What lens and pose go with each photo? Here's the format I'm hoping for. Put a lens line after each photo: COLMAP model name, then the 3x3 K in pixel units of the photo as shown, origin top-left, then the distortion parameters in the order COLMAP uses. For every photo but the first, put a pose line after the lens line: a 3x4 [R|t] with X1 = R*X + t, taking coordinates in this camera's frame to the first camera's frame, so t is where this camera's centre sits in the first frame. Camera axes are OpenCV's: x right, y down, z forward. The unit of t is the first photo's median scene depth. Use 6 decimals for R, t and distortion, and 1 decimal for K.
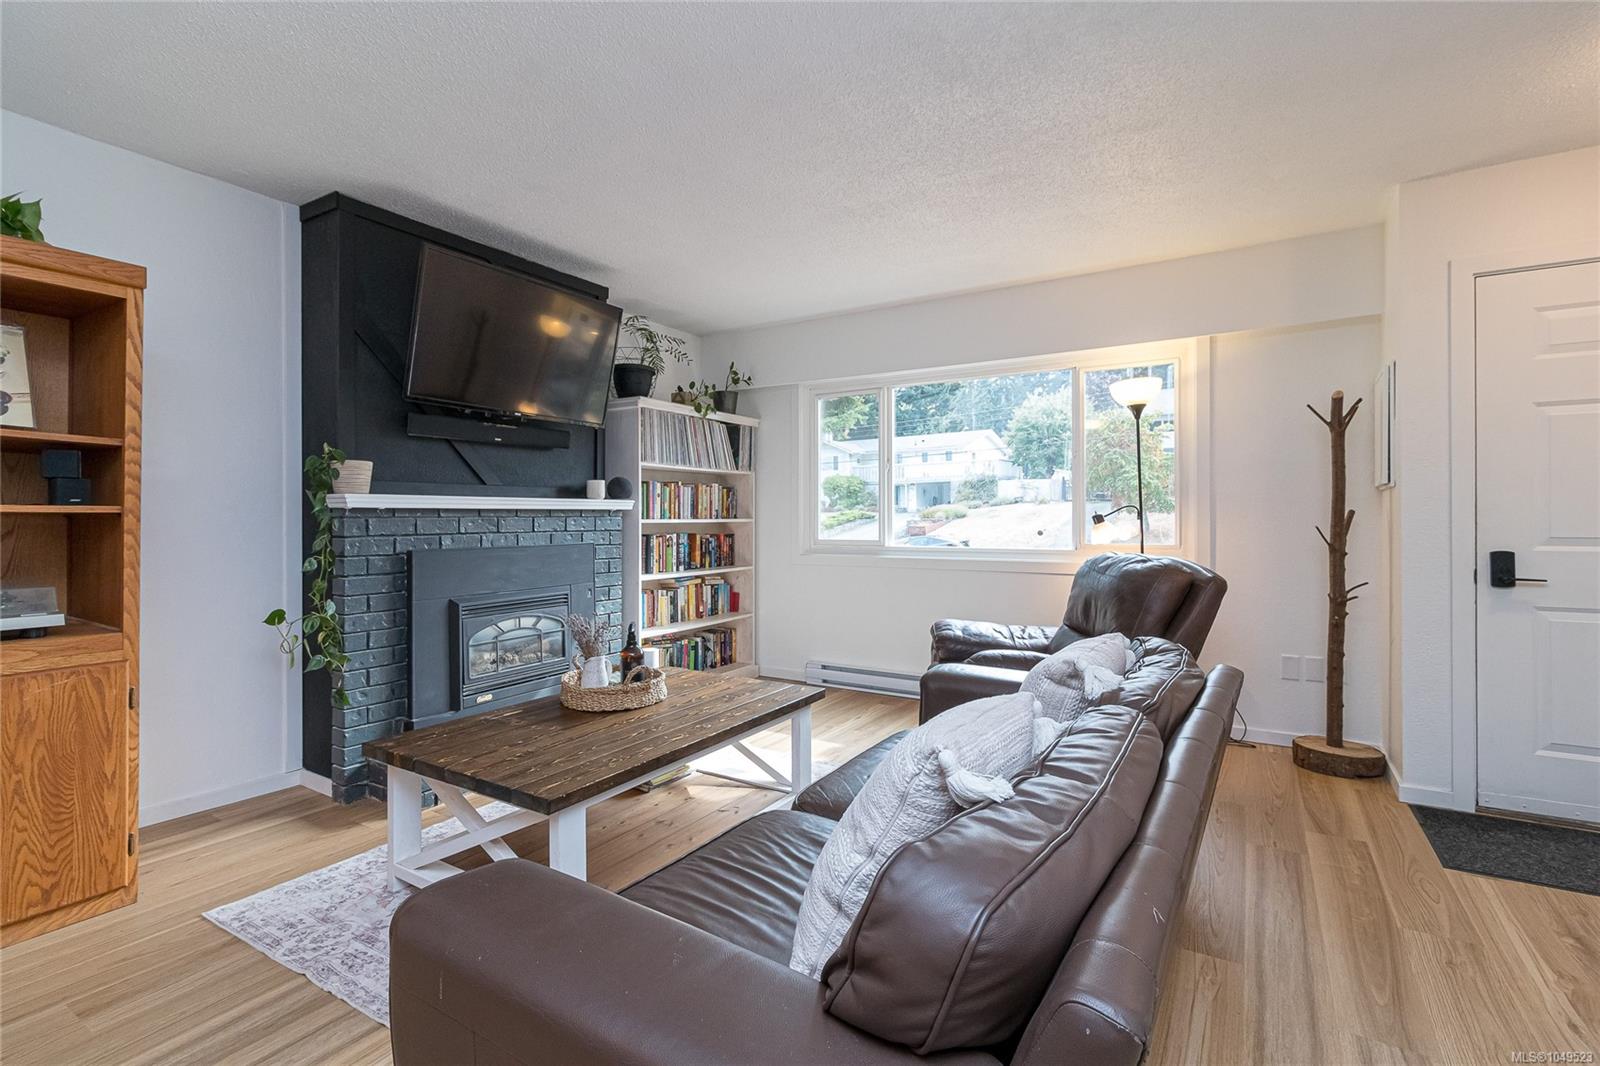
lens RADIAL K [[736.7, 0, 798.3], [0, 736.7, 512.4], [0, 0, 1]] dist [0.003275, -0.001082]
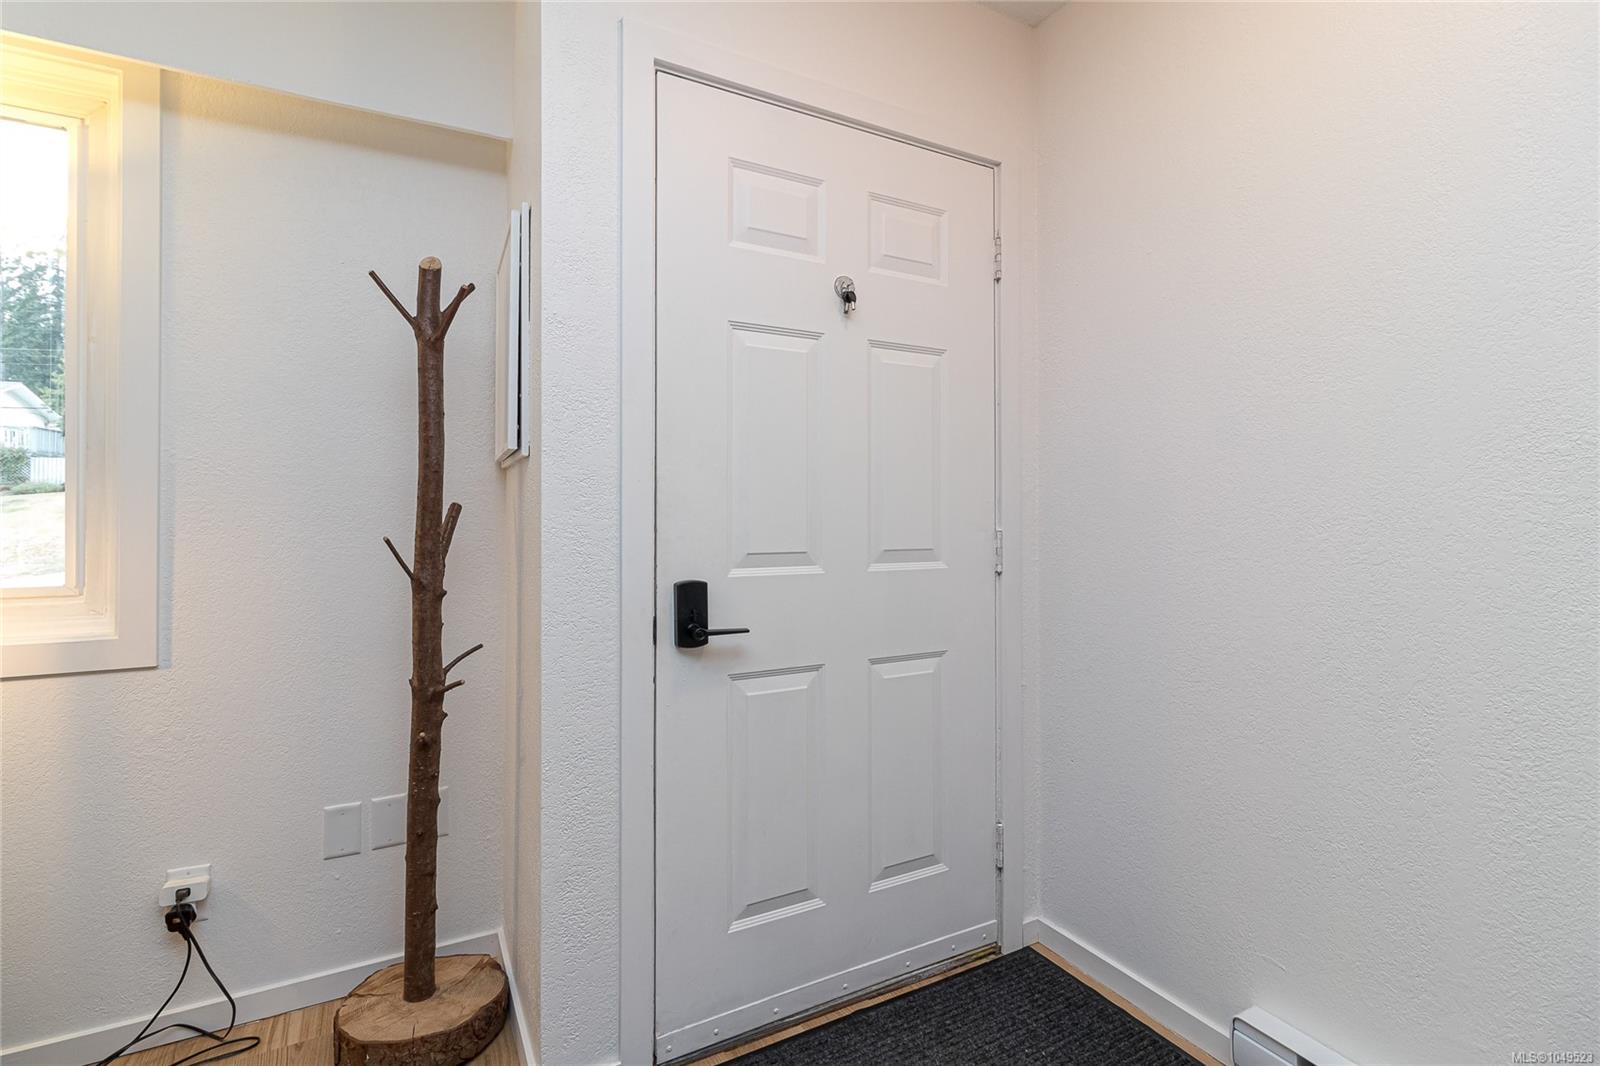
lens RADIAL K [[736.7, 0, 806.2], [0, 736.7, 517.7], [0, 0, 1]] dist [0.003275, -0.001082]
pose [[0.490887, -0.002172, 0.871220, 0.341439], [-0.009835, 0.999919, 0.008035, -0.000045], [-0.871168, -0.012513, 0.490826, 0.433369]]
